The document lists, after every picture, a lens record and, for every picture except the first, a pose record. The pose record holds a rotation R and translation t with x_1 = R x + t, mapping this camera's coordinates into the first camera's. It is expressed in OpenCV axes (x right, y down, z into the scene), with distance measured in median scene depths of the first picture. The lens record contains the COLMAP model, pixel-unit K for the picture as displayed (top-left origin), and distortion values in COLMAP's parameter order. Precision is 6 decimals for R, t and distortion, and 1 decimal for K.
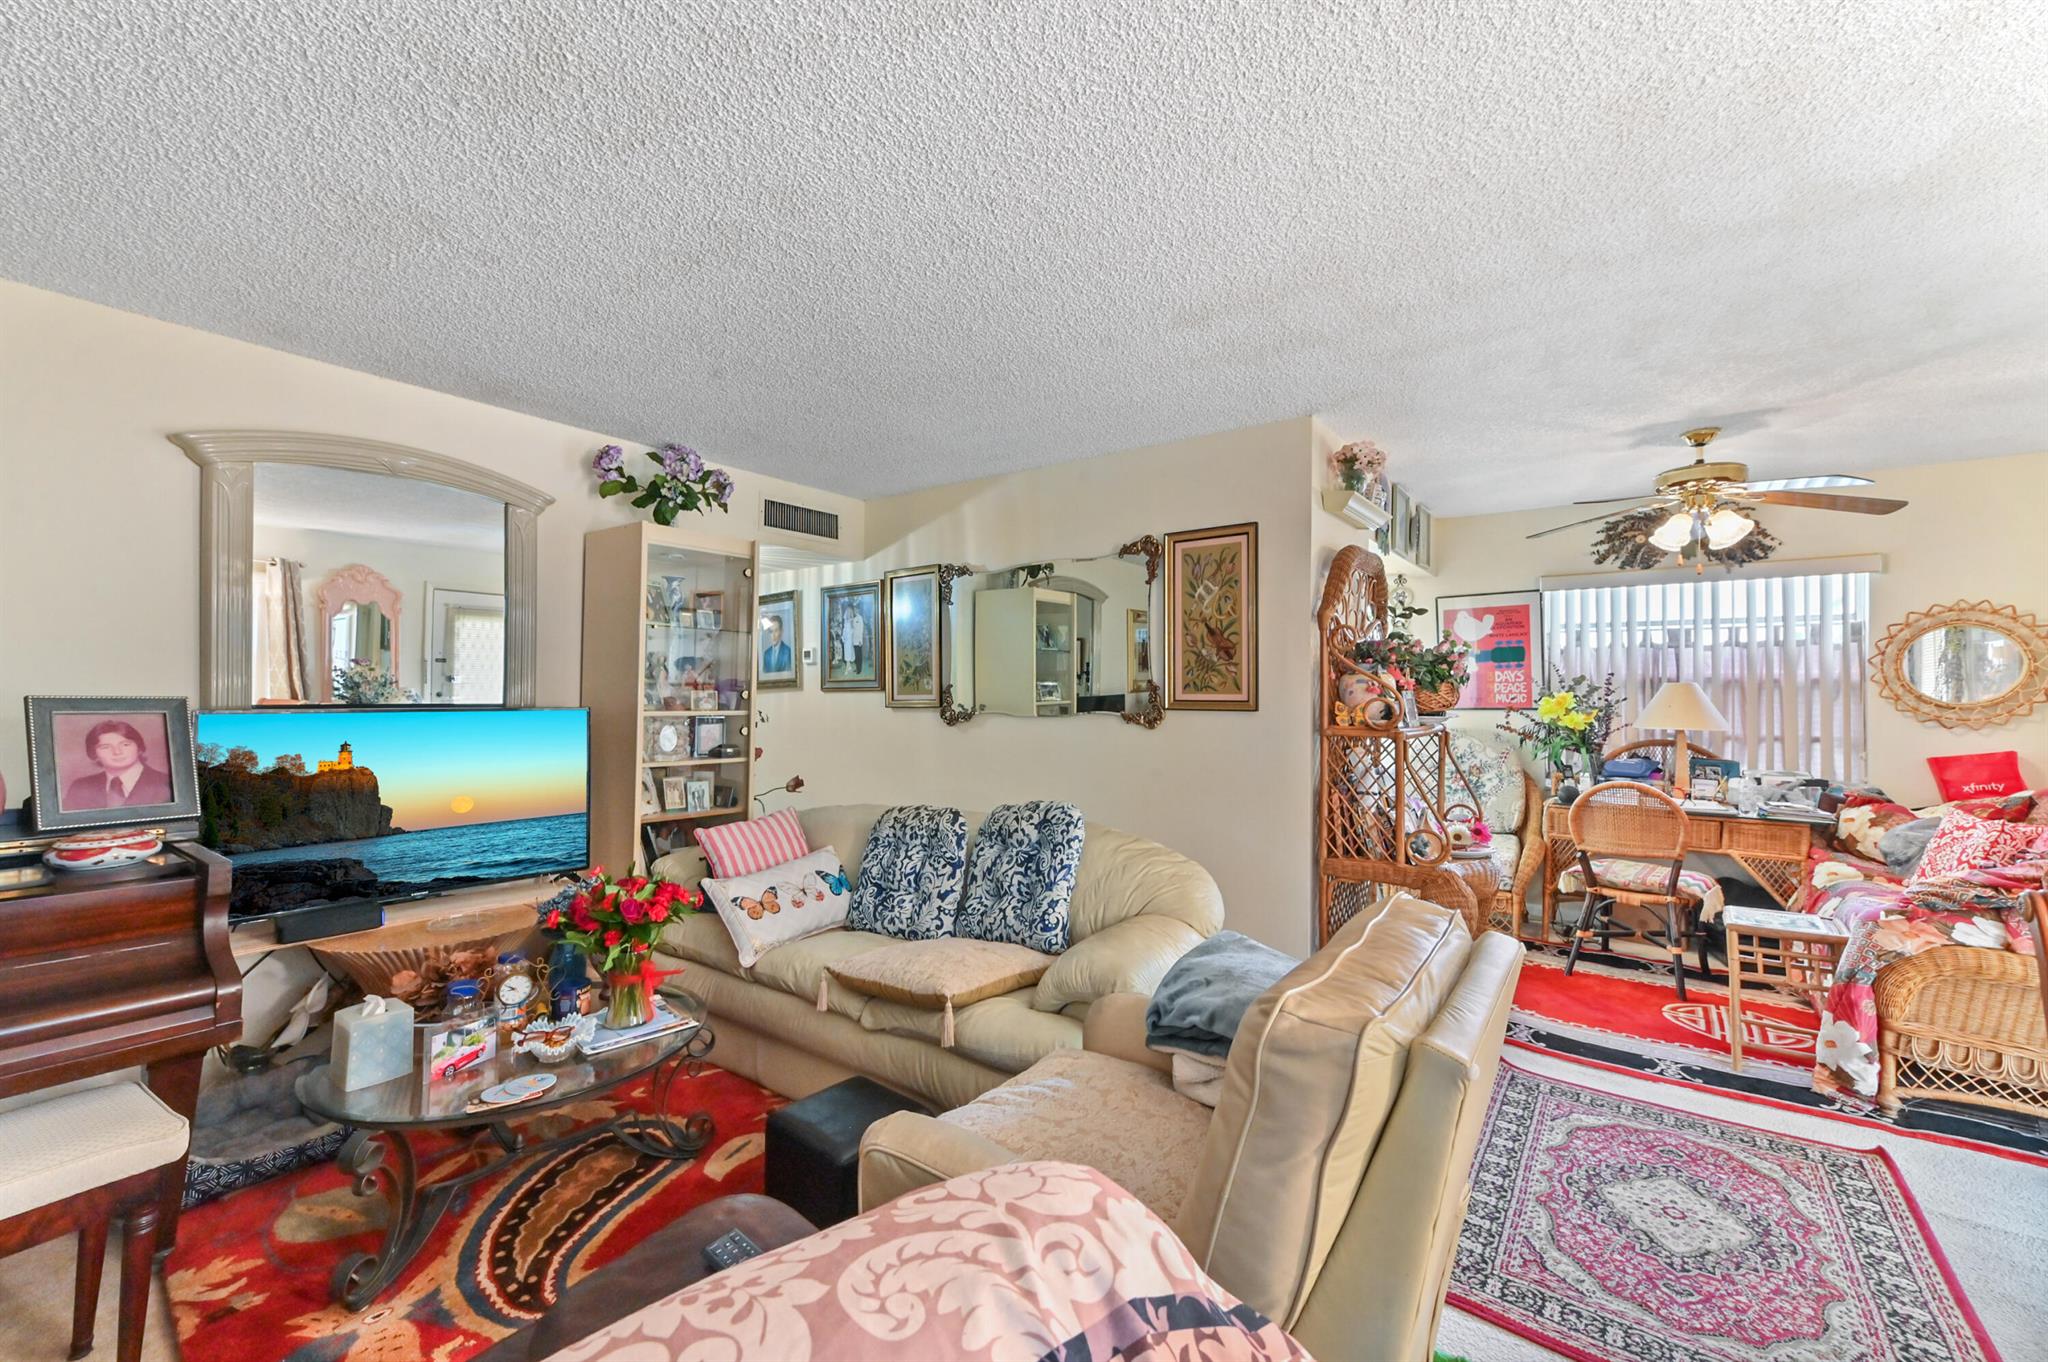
lens RADIAL K [[819.8, 0, 1024.0], [0, 819.8, 681.0], [0, 0, 1]] dist [0.018867, 0.000164]
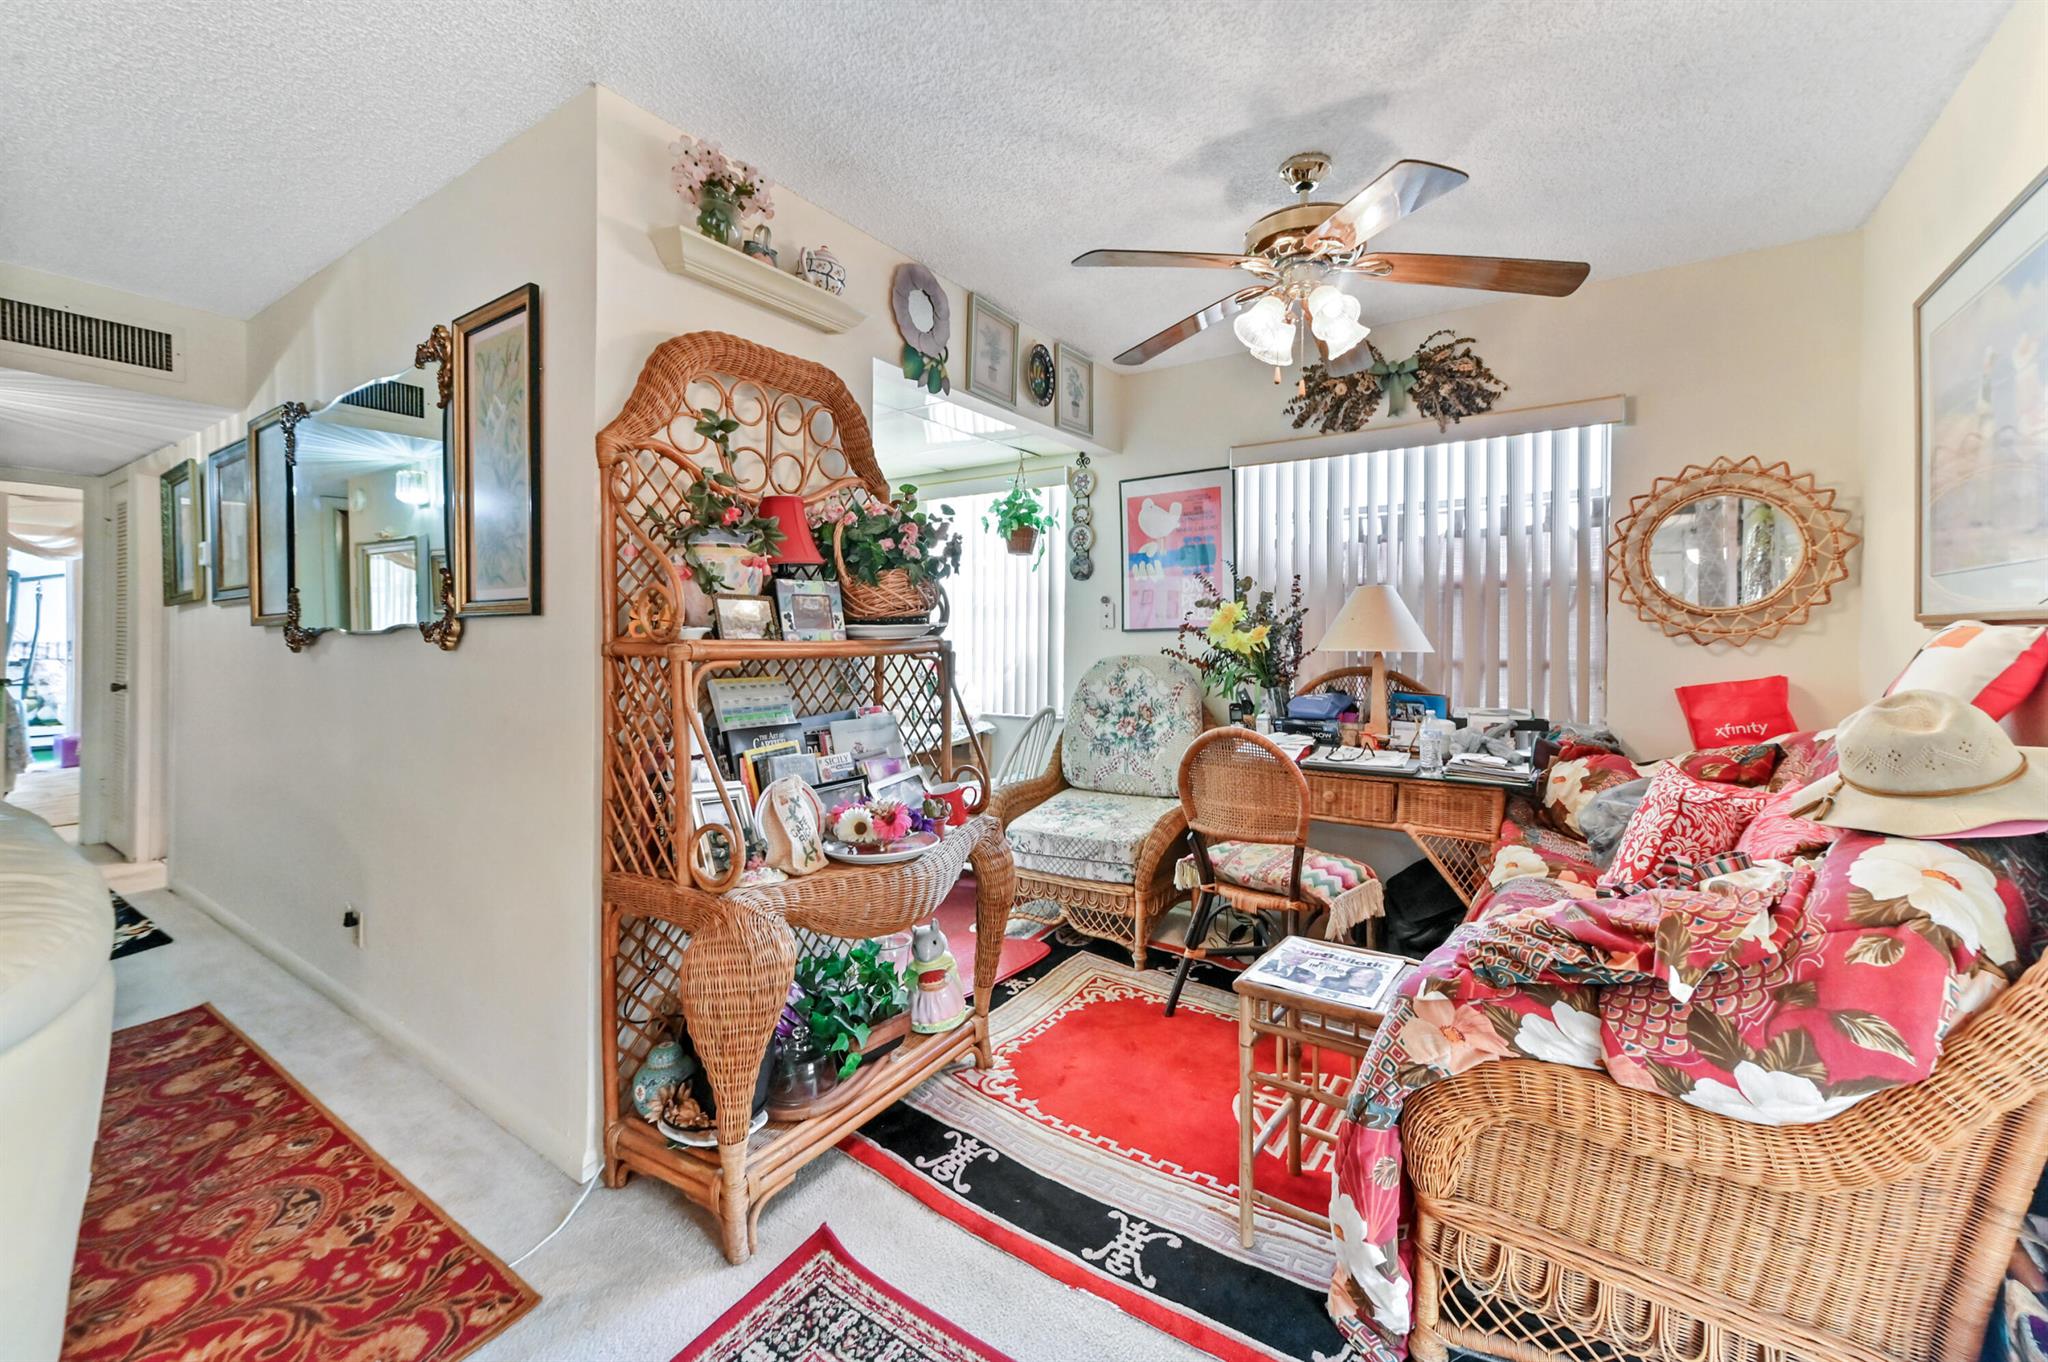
lens RADIAL K [[821.0, 0, 1033.9], [0, 821.0, 642.1], [0, 0, 1]] dist [0.014712, -0.000009]
pose [[0.998641, -0.004144, 0.051946, 0.529299], [0.003056, 0.999775, 0.020999, 0.039290], [-0.052021, -0.020812, 0.998429, 0.355387]]
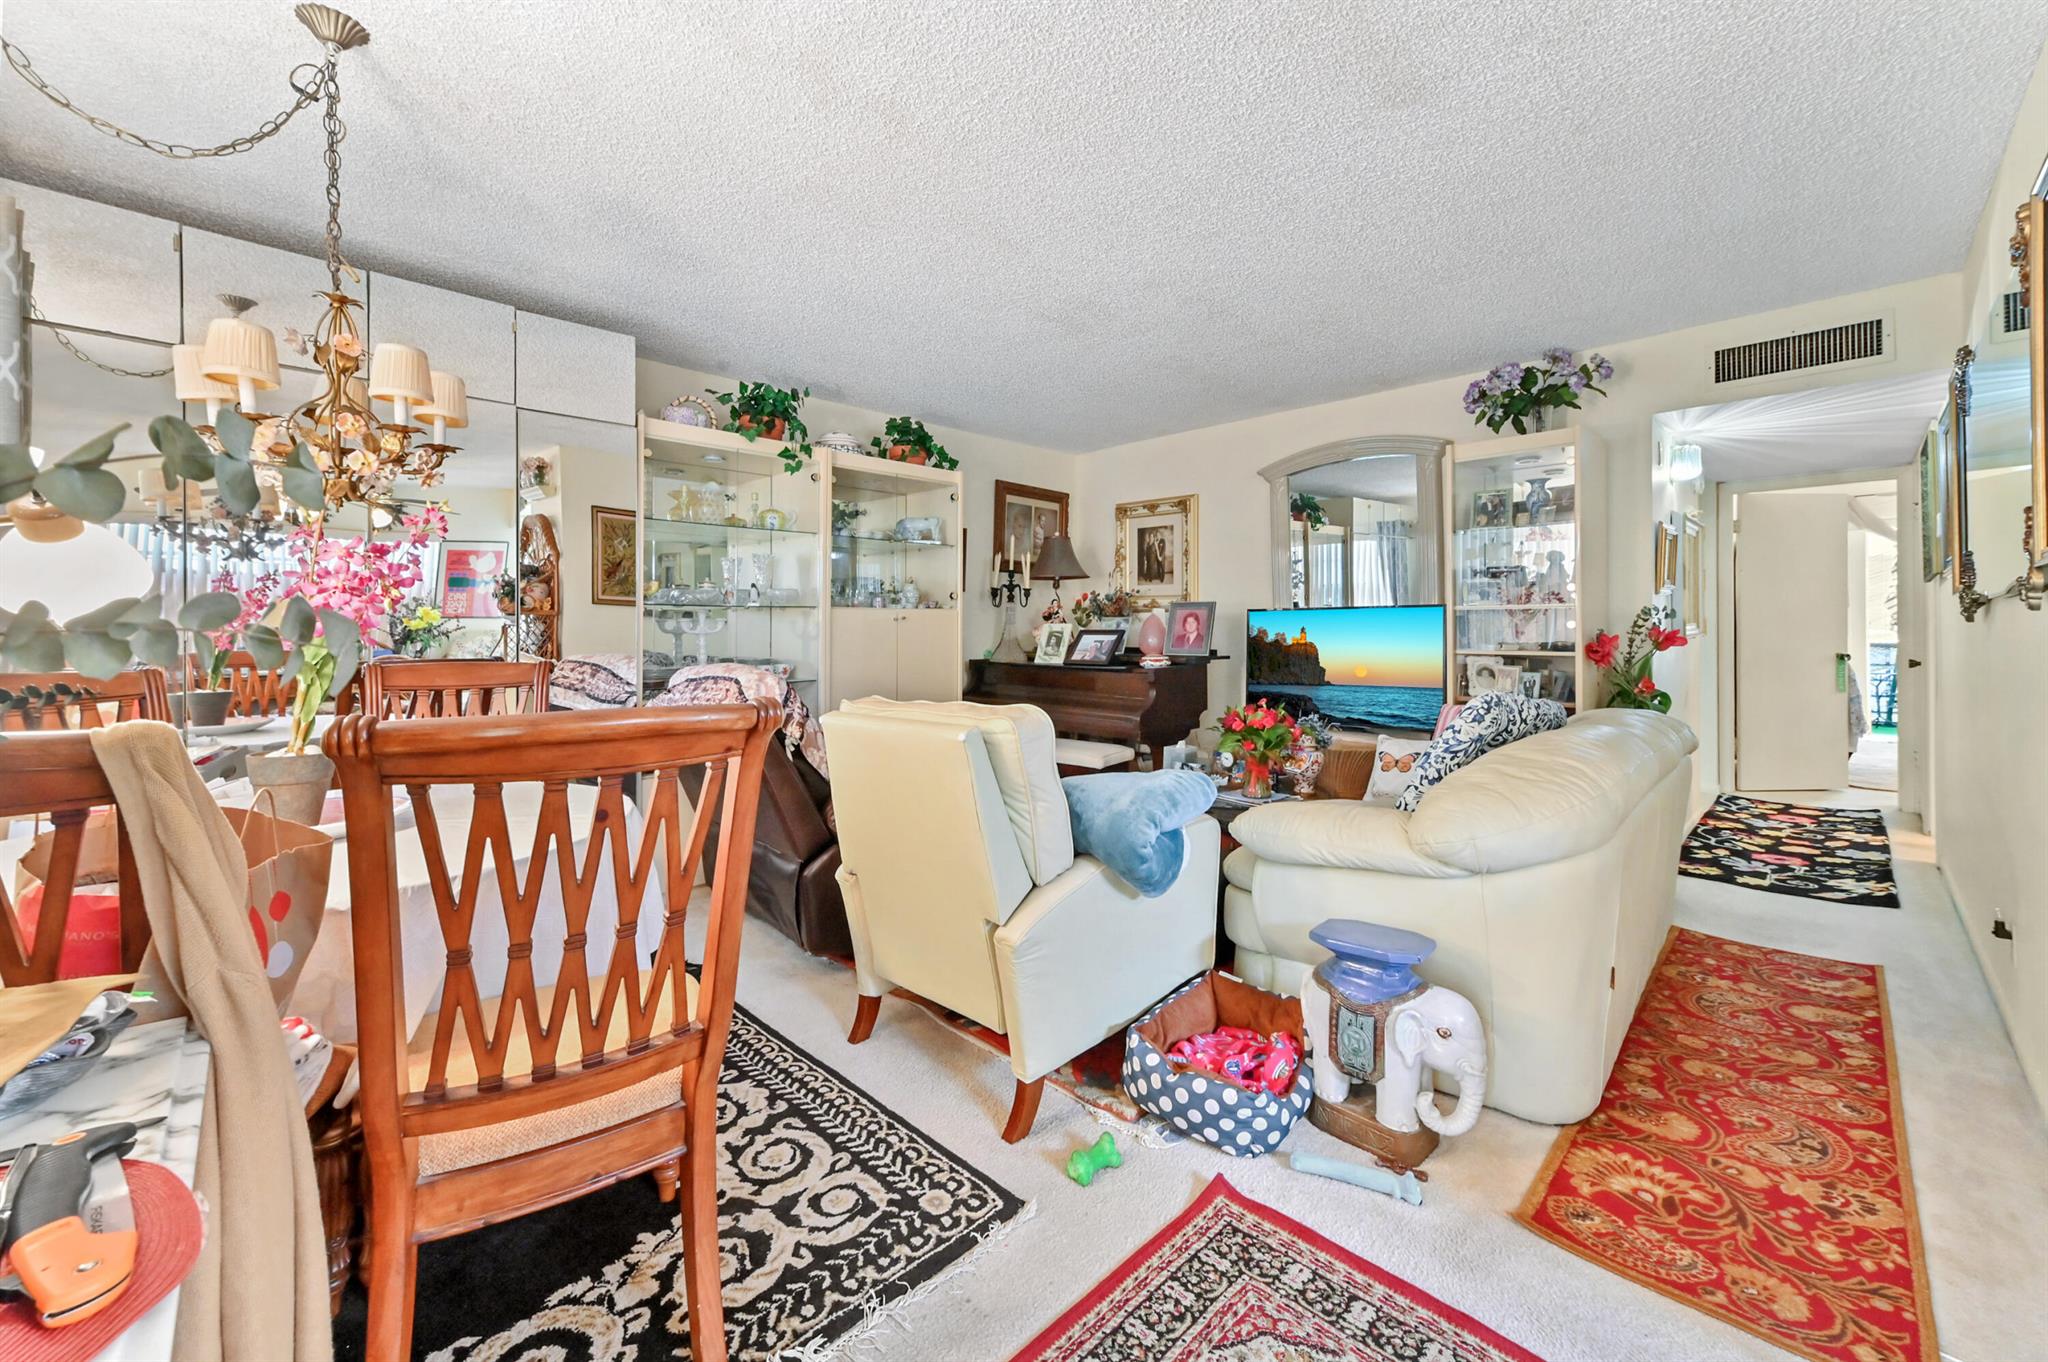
lens RADIAL K [[825.0, 0, 1028.8], [0, 825.0, 631.5], [0, 0, 1]] dist [0.017277, 0.000113]
pose [[-0.120599, -0.004762, -0.992690, 0.679510], [0.019112, 0.999792, -0.007117, 0.059990], [0.992517, -0.019831, -0.120483, 0.455930]]
